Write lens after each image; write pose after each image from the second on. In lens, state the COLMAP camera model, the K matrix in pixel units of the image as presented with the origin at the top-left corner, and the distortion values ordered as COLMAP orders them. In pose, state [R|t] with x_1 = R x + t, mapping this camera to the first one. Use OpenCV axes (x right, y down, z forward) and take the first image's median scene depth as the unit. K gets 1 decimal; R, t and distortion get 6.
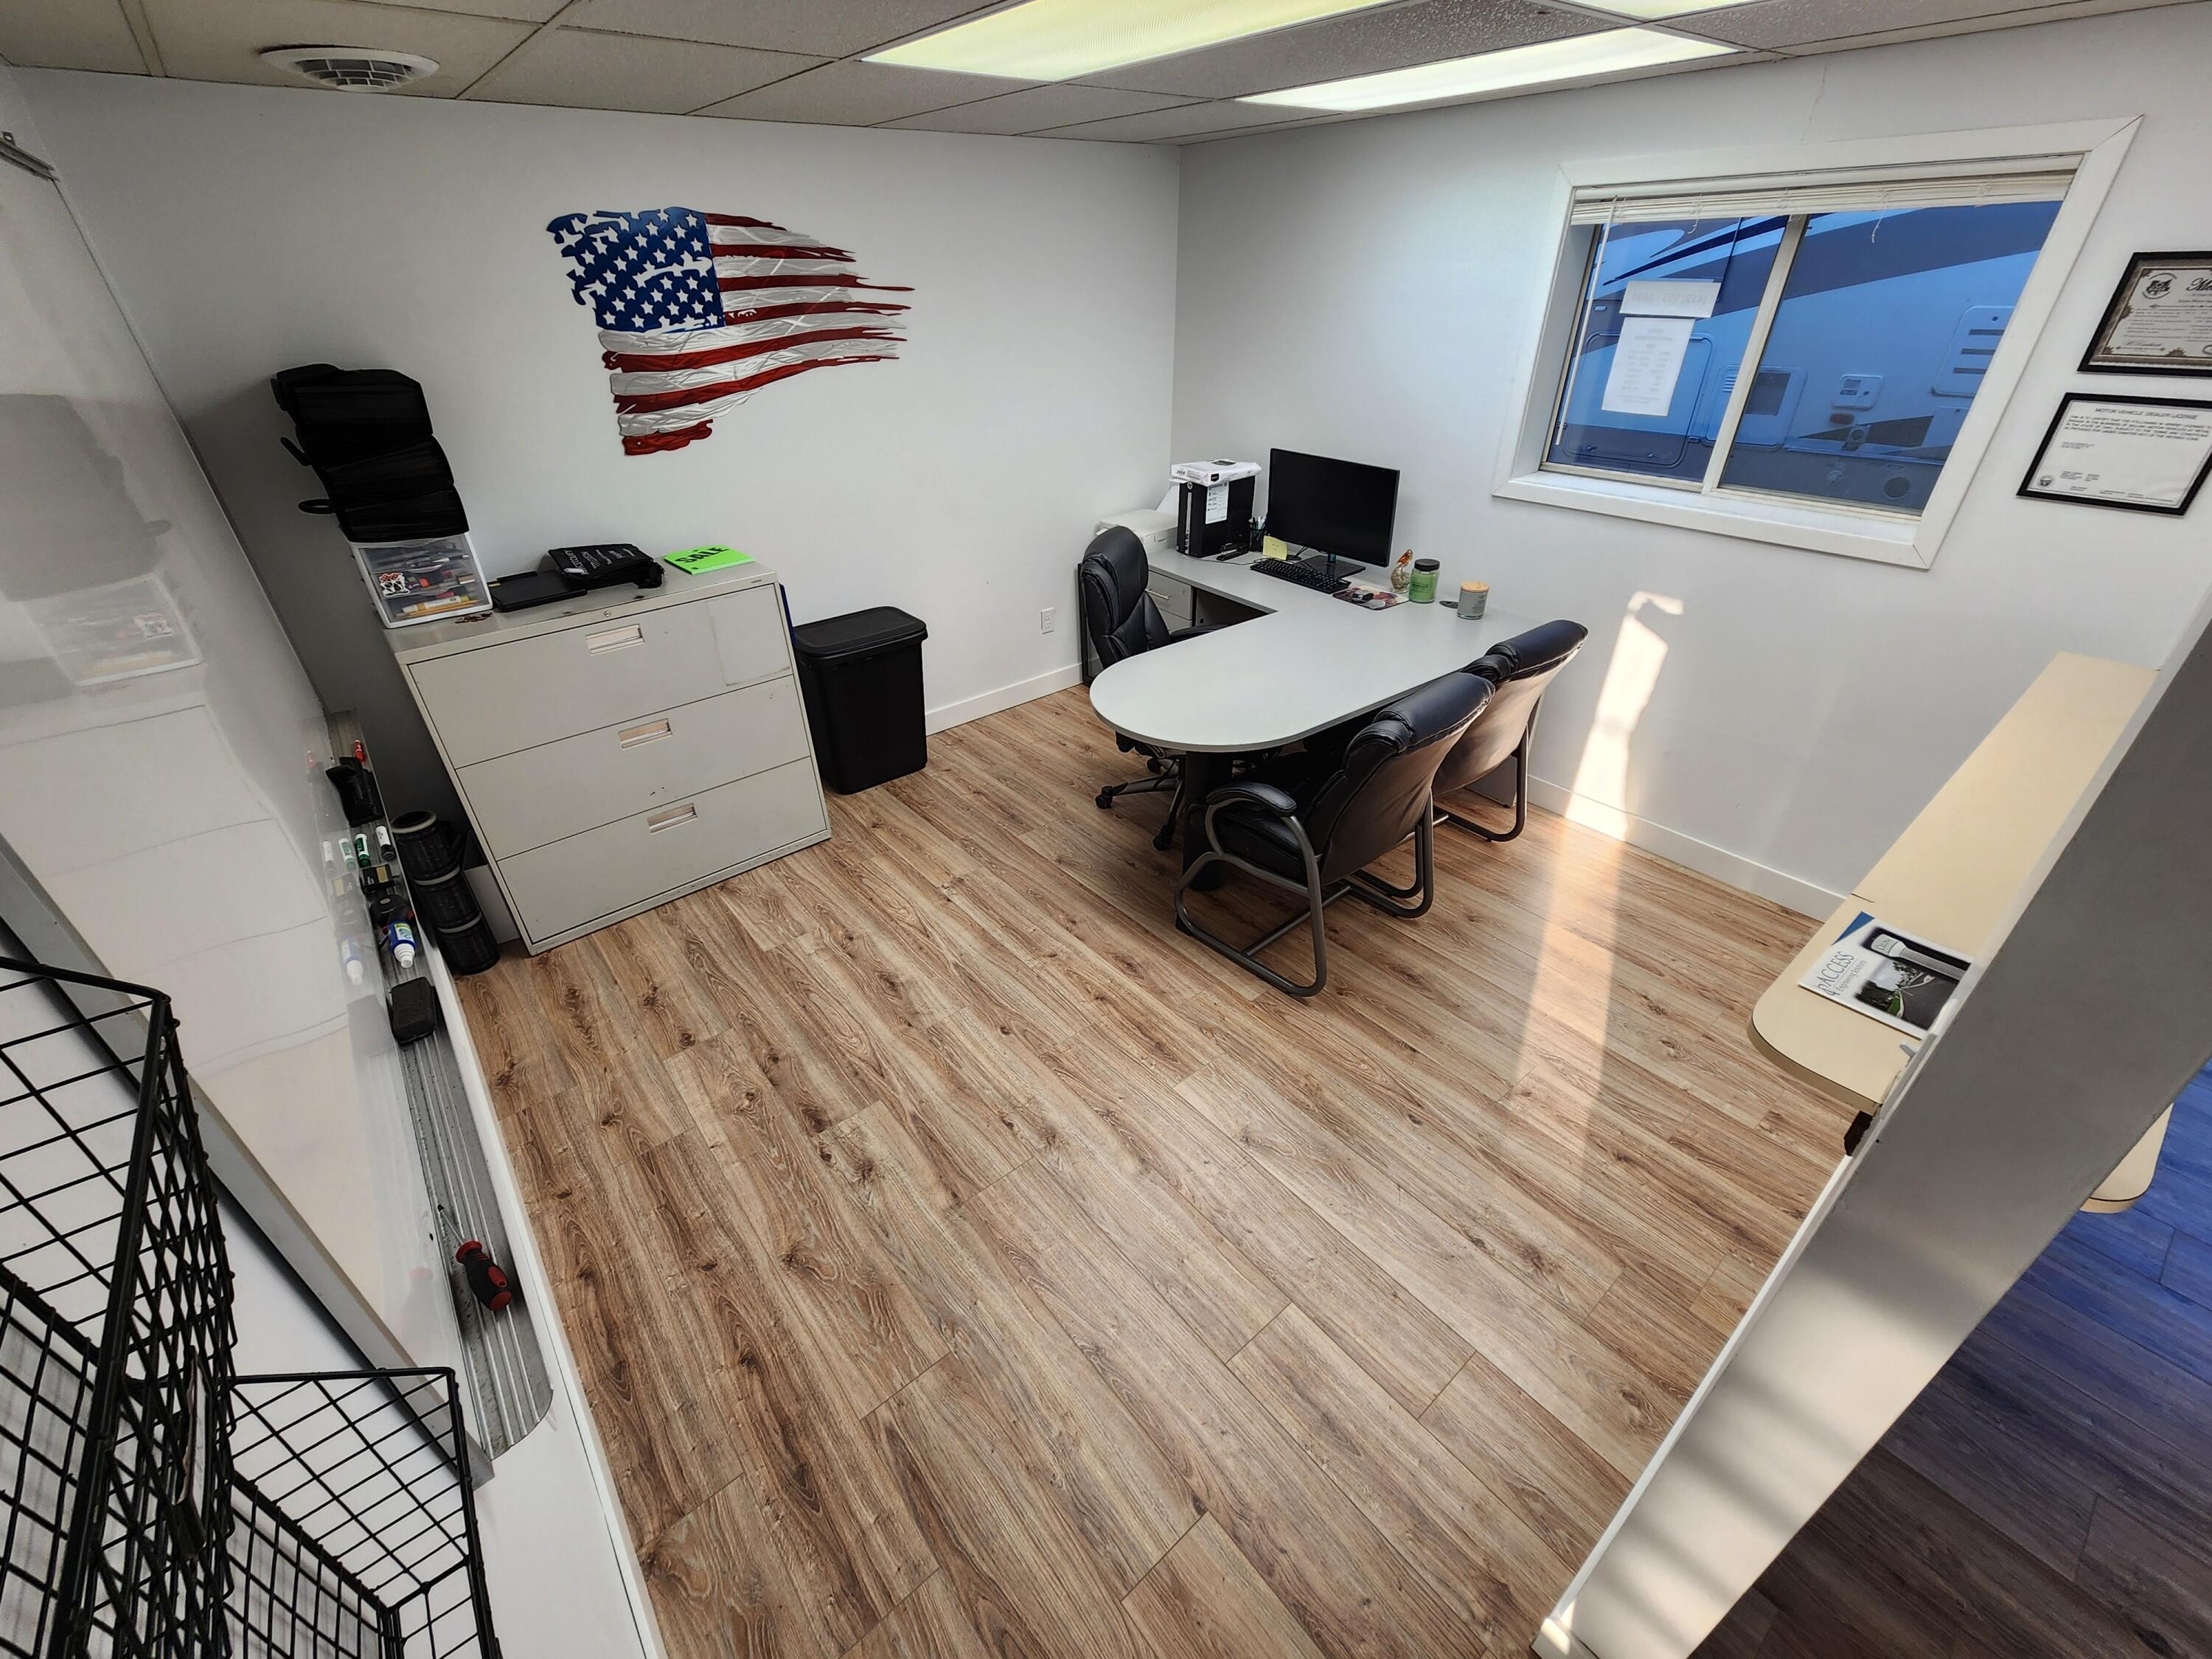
lens RADIAL K [[911.4, 0, 1093.3], [0, 911.4, 829.1], [0, 0, 1]] dist [-0.004370, 0.003221]
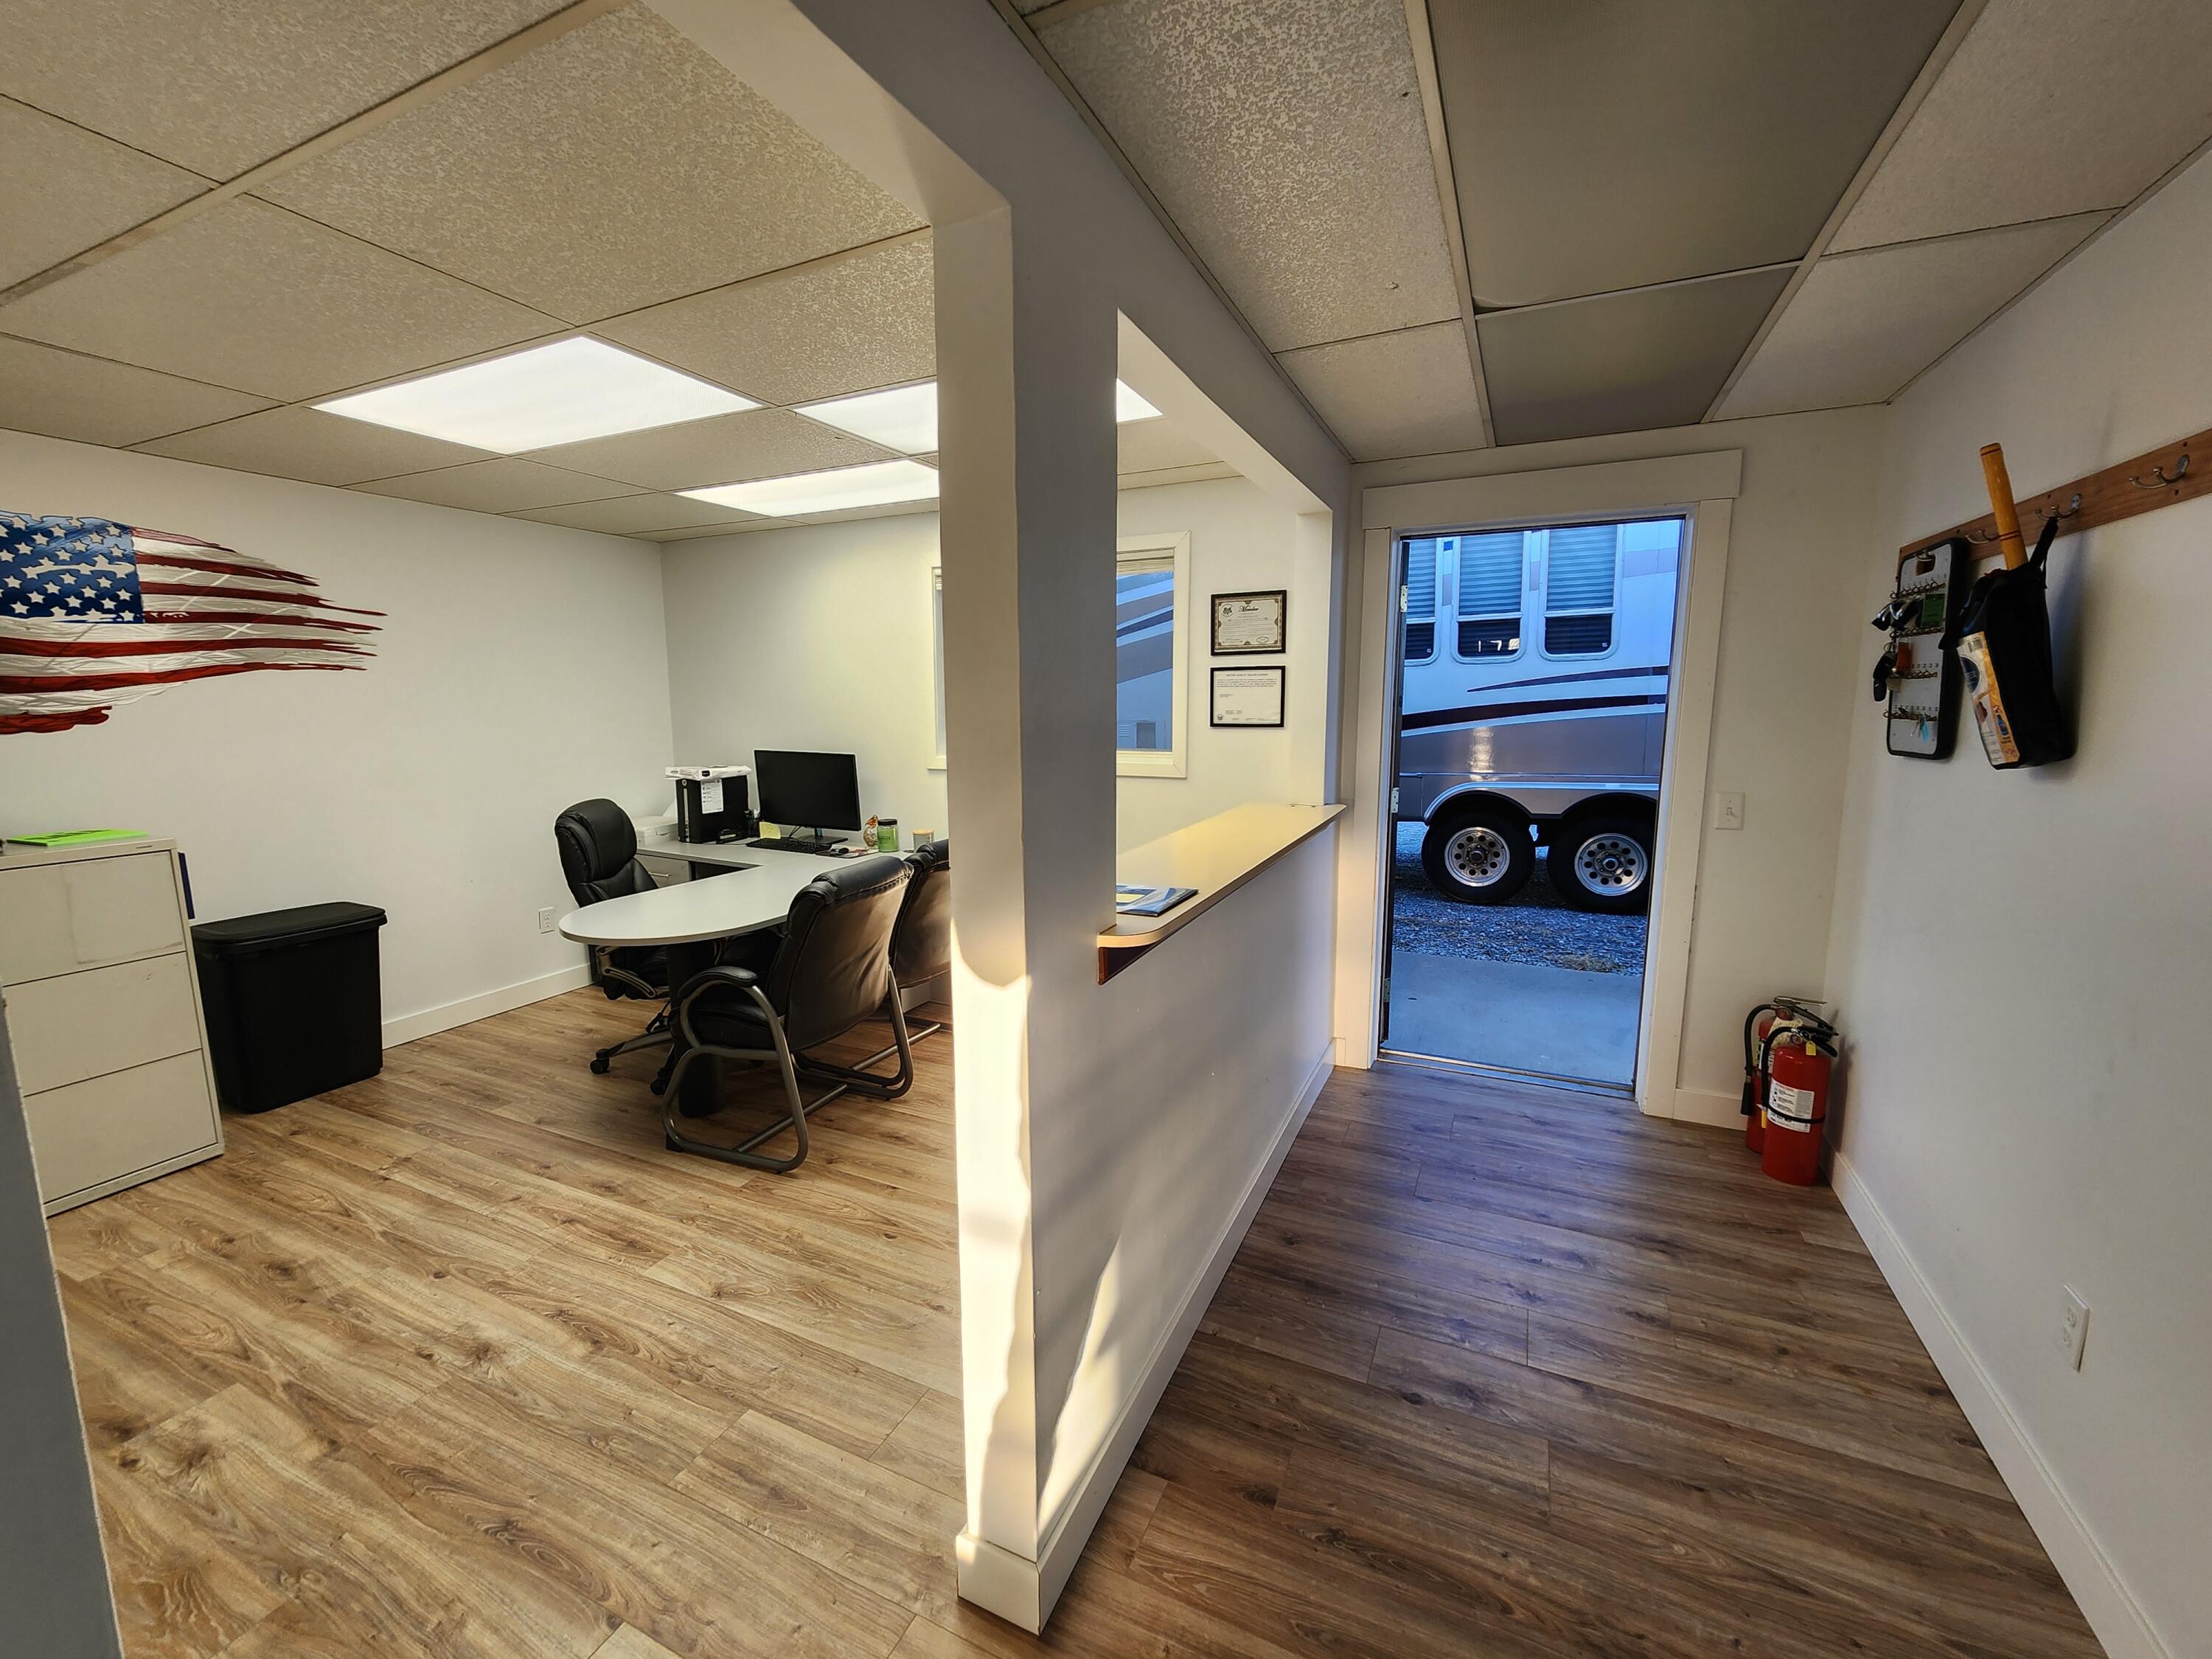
lens RADIAL K [[911.4, 0, 1104.7], [0, 911.4, 845.0], [0, 0, 1]] dist [-0.004370, 0.003221]
pose [[0.902436, -0.046038, 0.428358, 0.120178], [0.214961, 0.909783, -0.355086, 0.278536], [-0.373365, 0.412522, 0.830917, -0.138090]]
